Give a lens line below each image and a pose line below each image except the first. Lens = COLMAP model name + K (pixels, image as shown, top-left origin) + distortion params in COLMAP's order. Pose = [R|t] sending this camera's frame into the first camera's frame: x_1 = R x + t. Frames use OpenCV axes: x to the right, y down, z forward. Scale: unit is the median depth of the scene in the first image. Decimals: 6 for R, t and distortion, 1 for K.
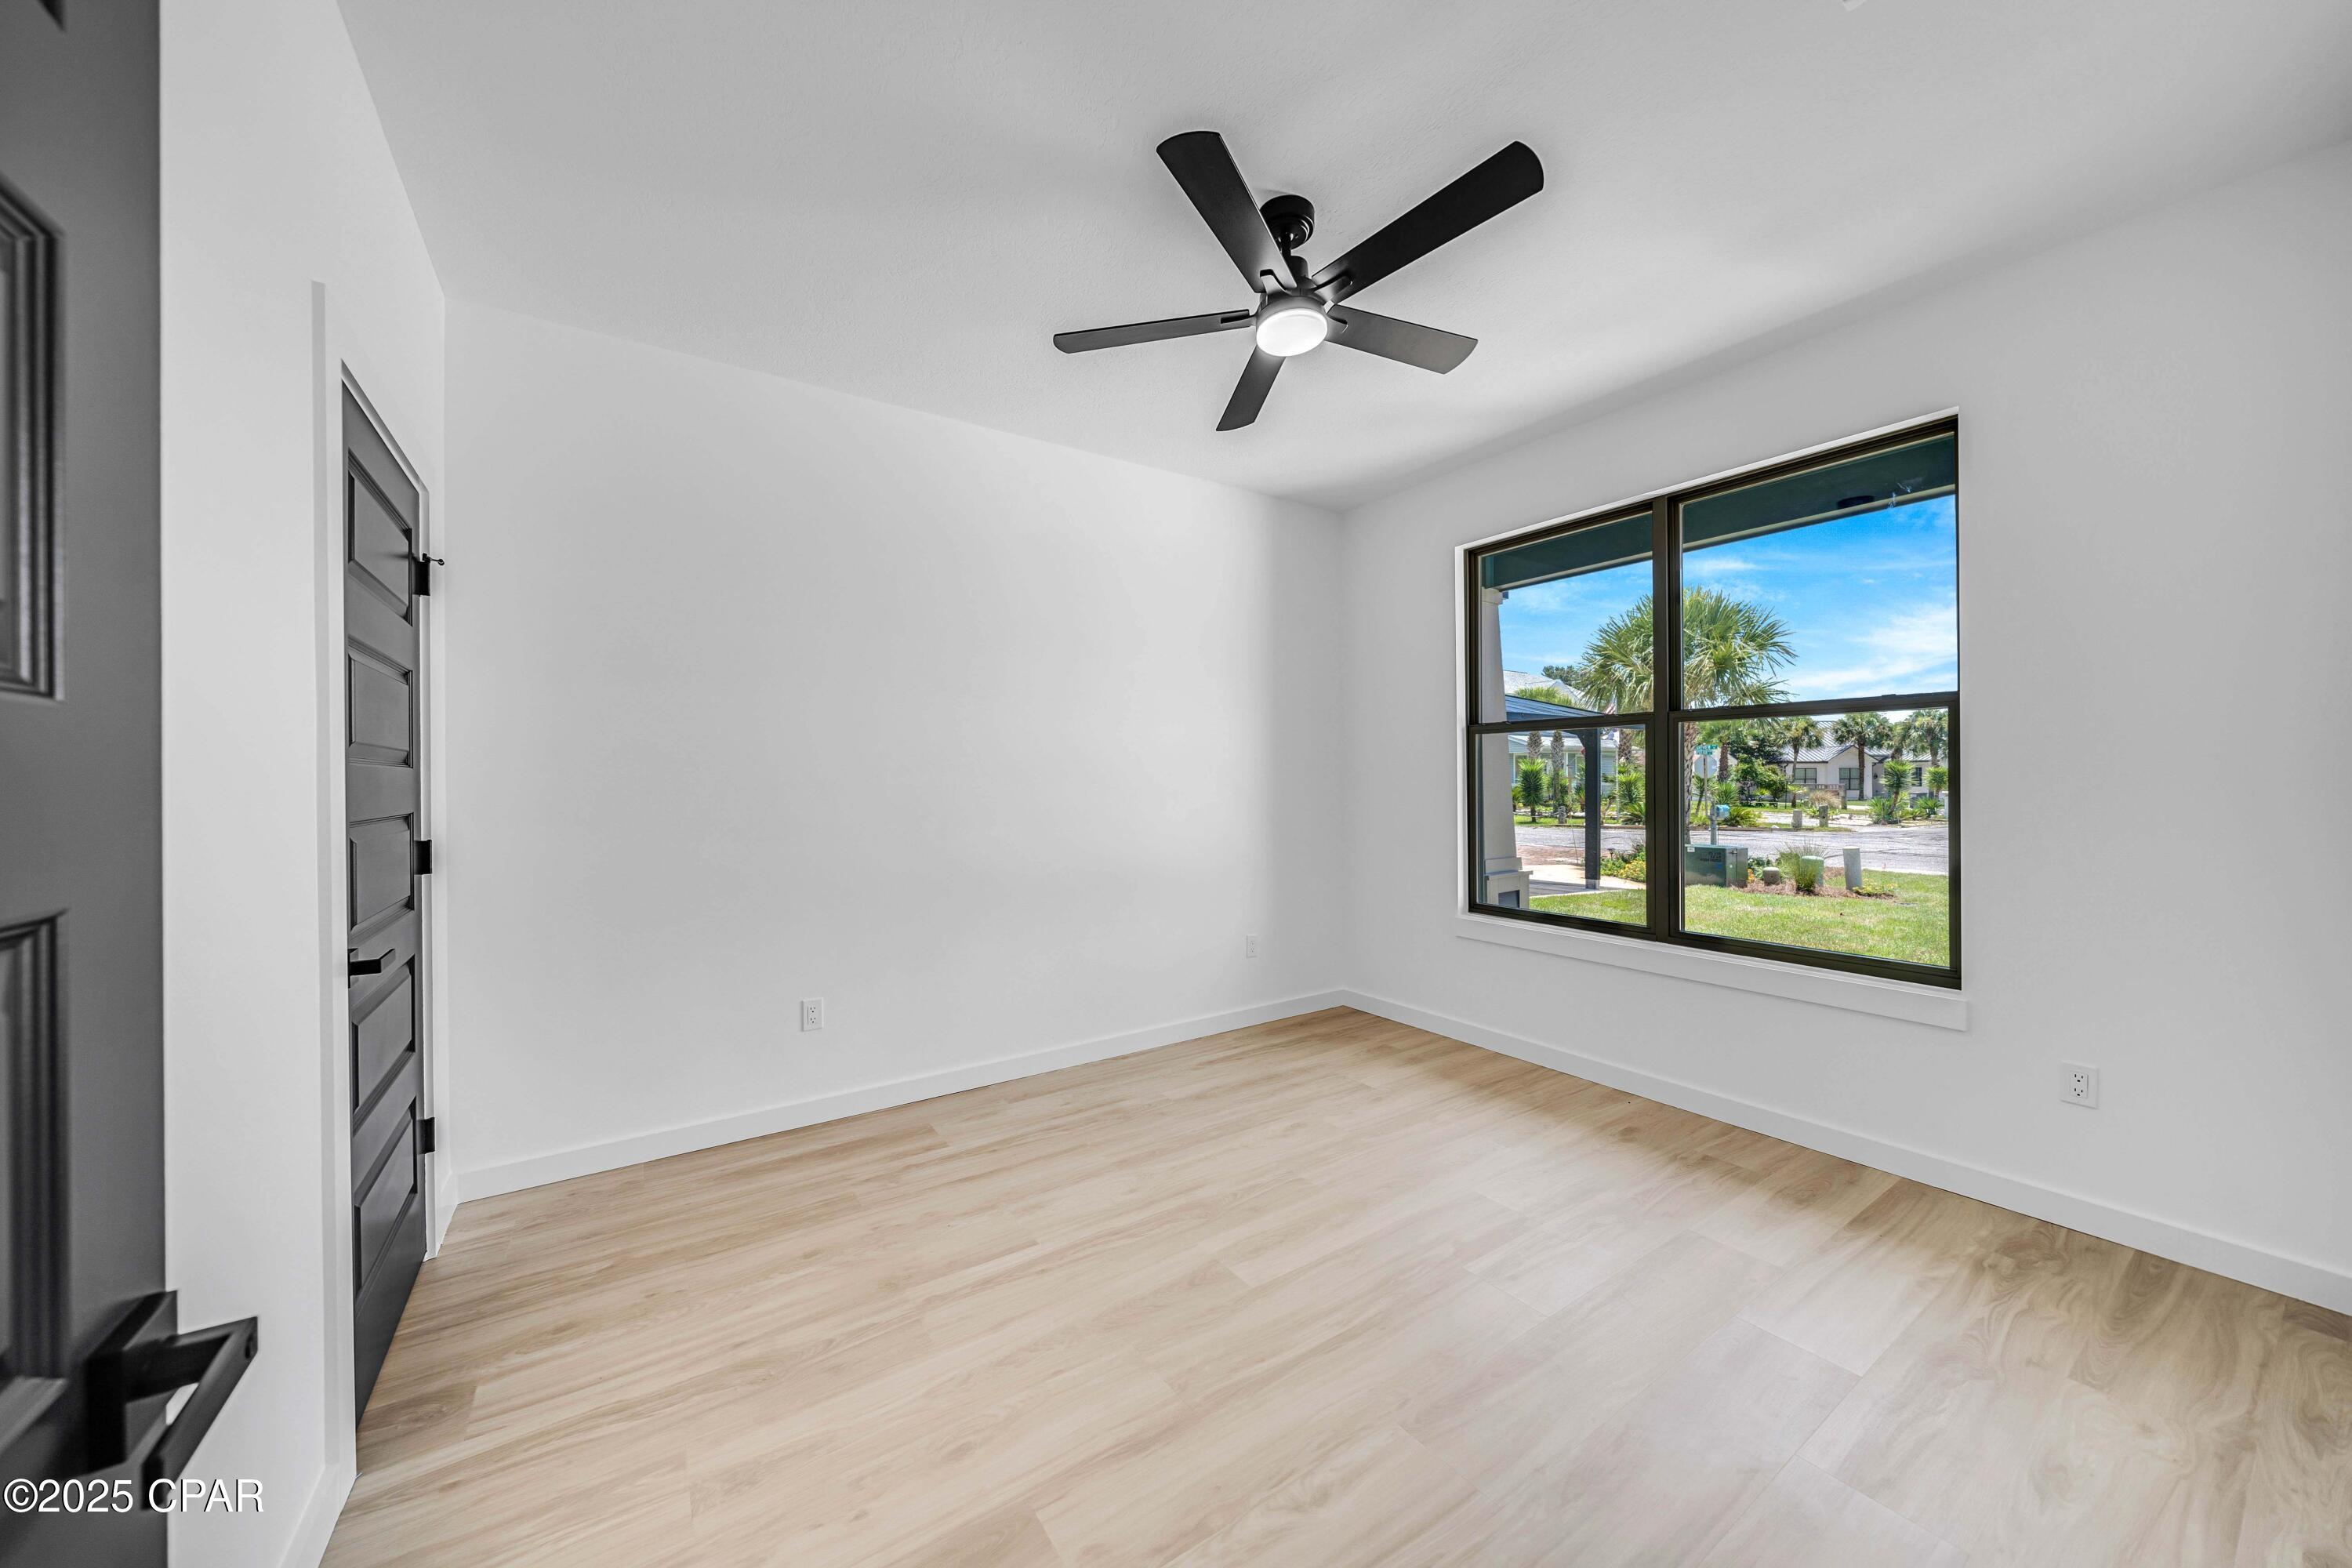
lens RADIAL K [[821.6, 0, 1178.6], [0, 821.6, 773.8], [0, 0, 1]] dist [0.000813, -0.000077]
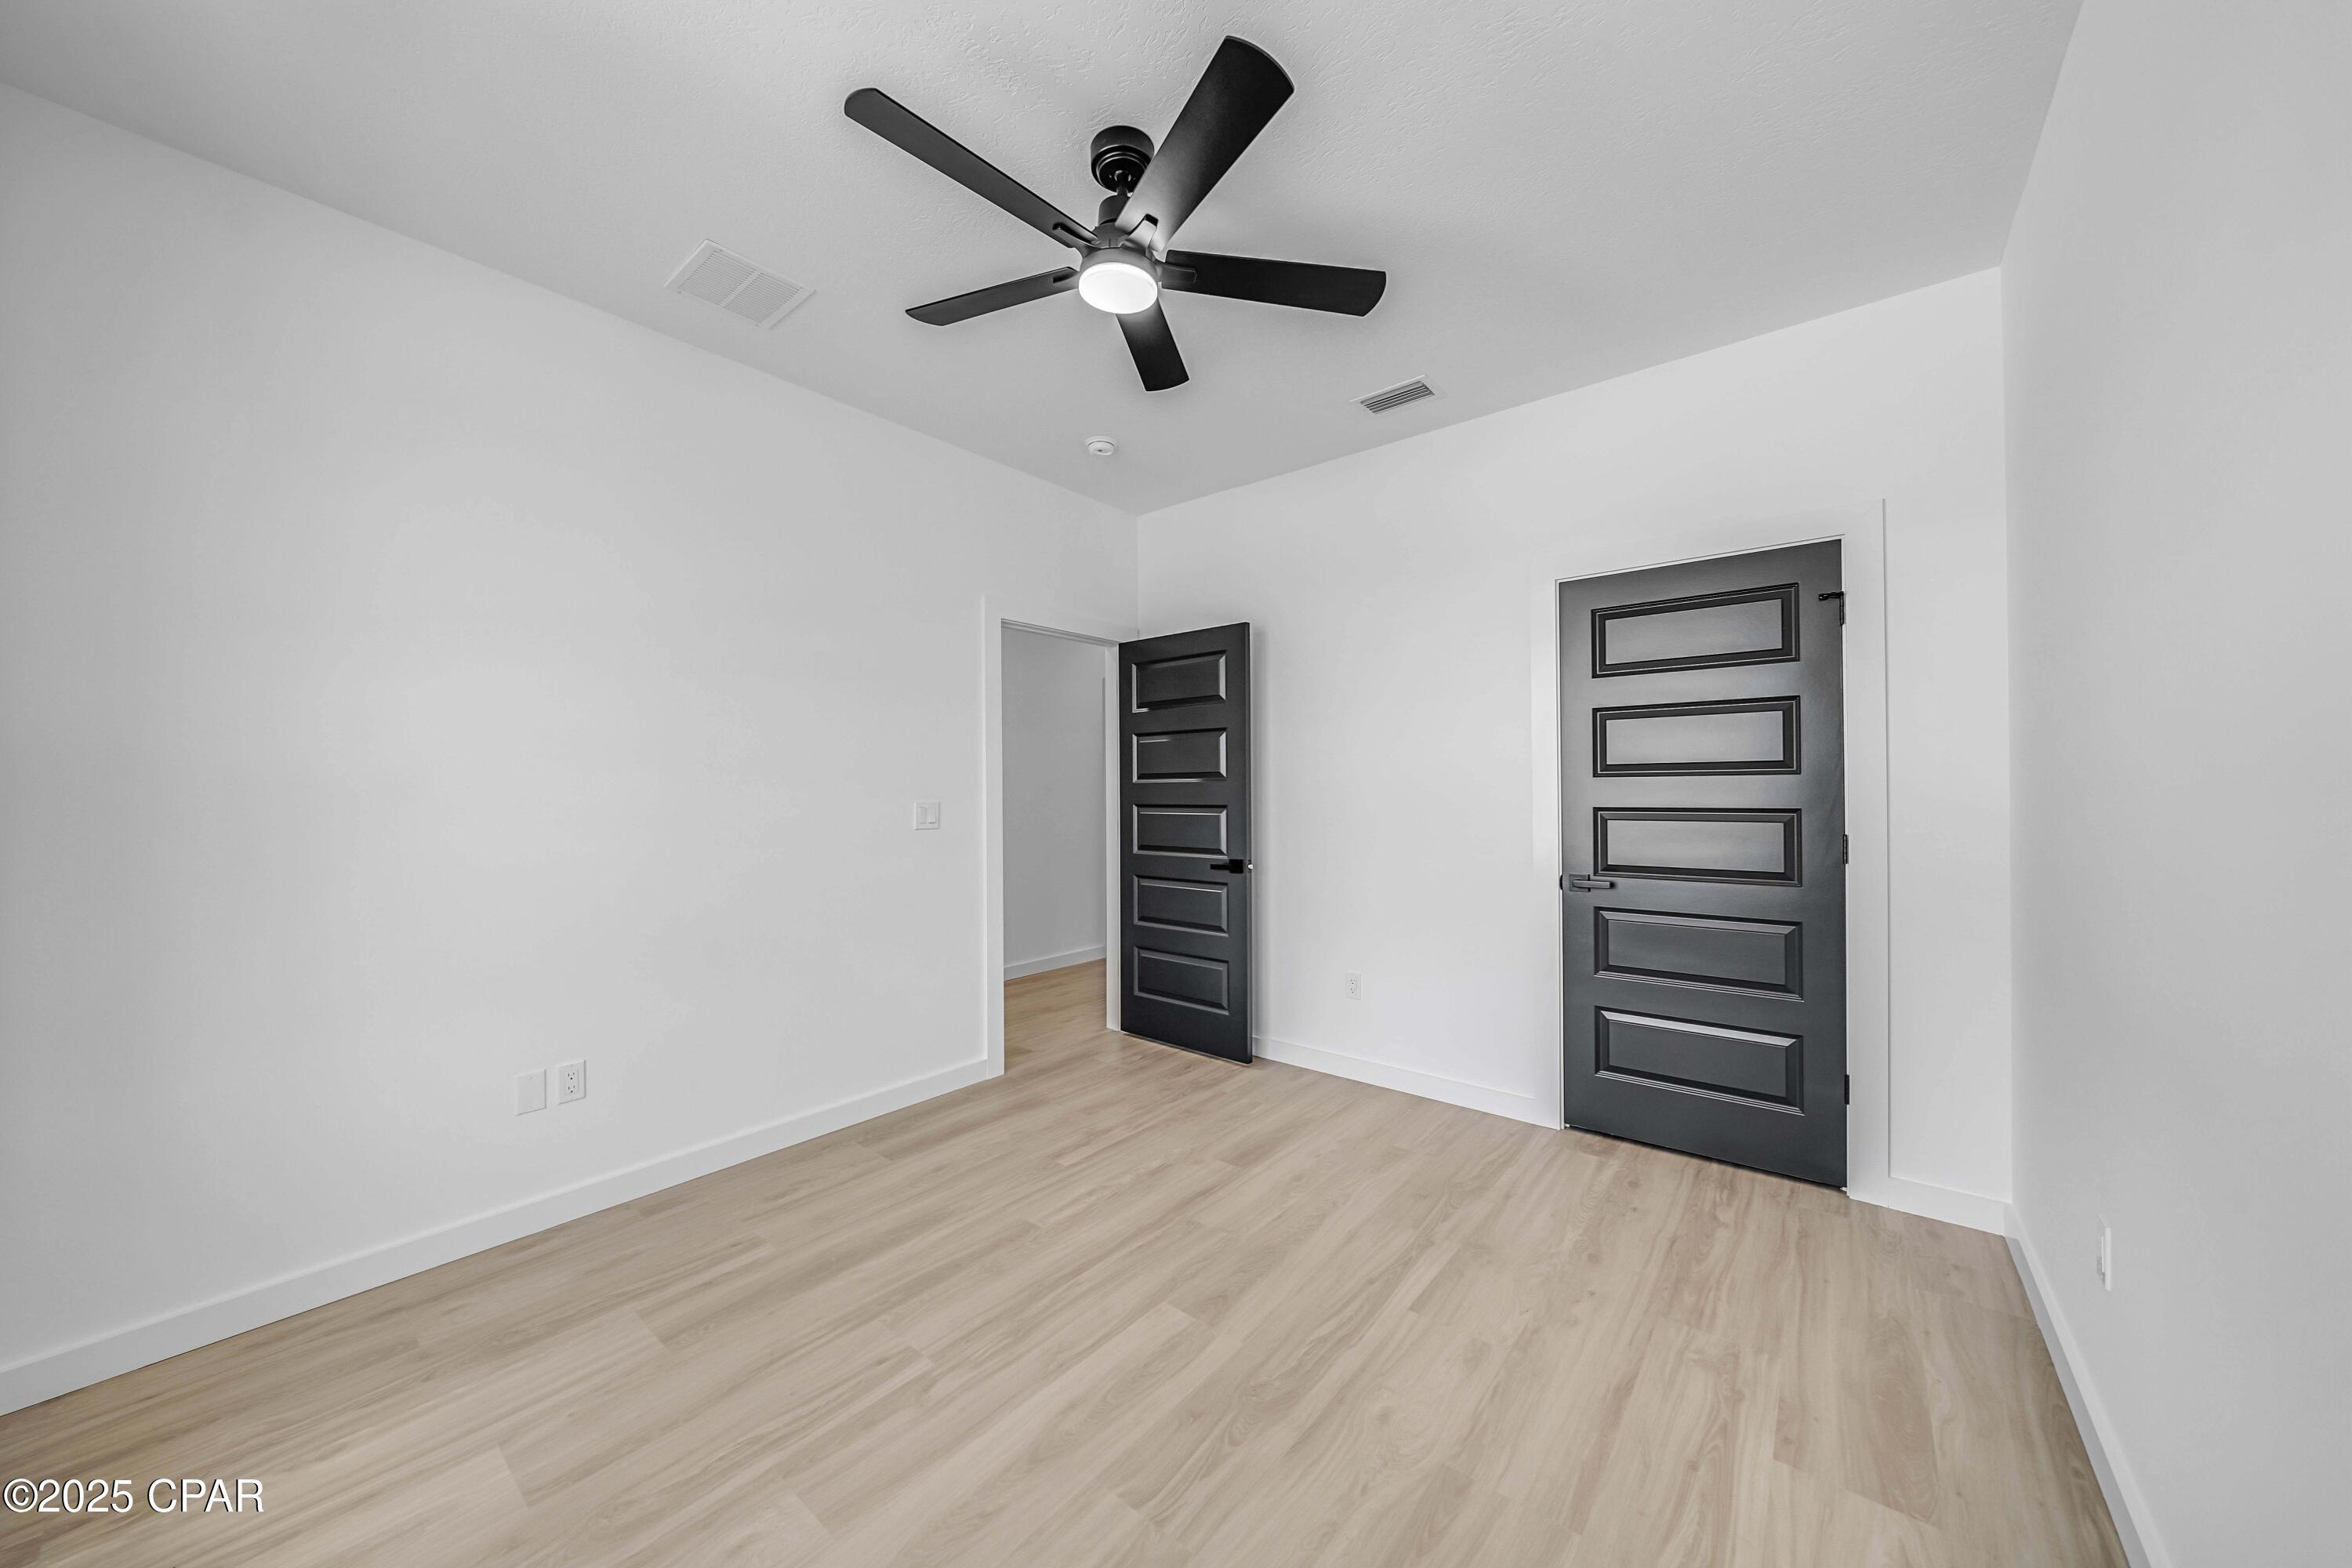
lens RADIAL K [[821.6, 0, 1169.0], [0, 821.6, 792.7], [0, 0, 1]] dist [0.000813, -0.000077]
pose [[-0.961191, 0.009347, -0.275727, 0.337297], [0.010844, 0.999934, -0.003905, 0.010602], [0.275672, -0.006743, -0.961228, 1.879762]]
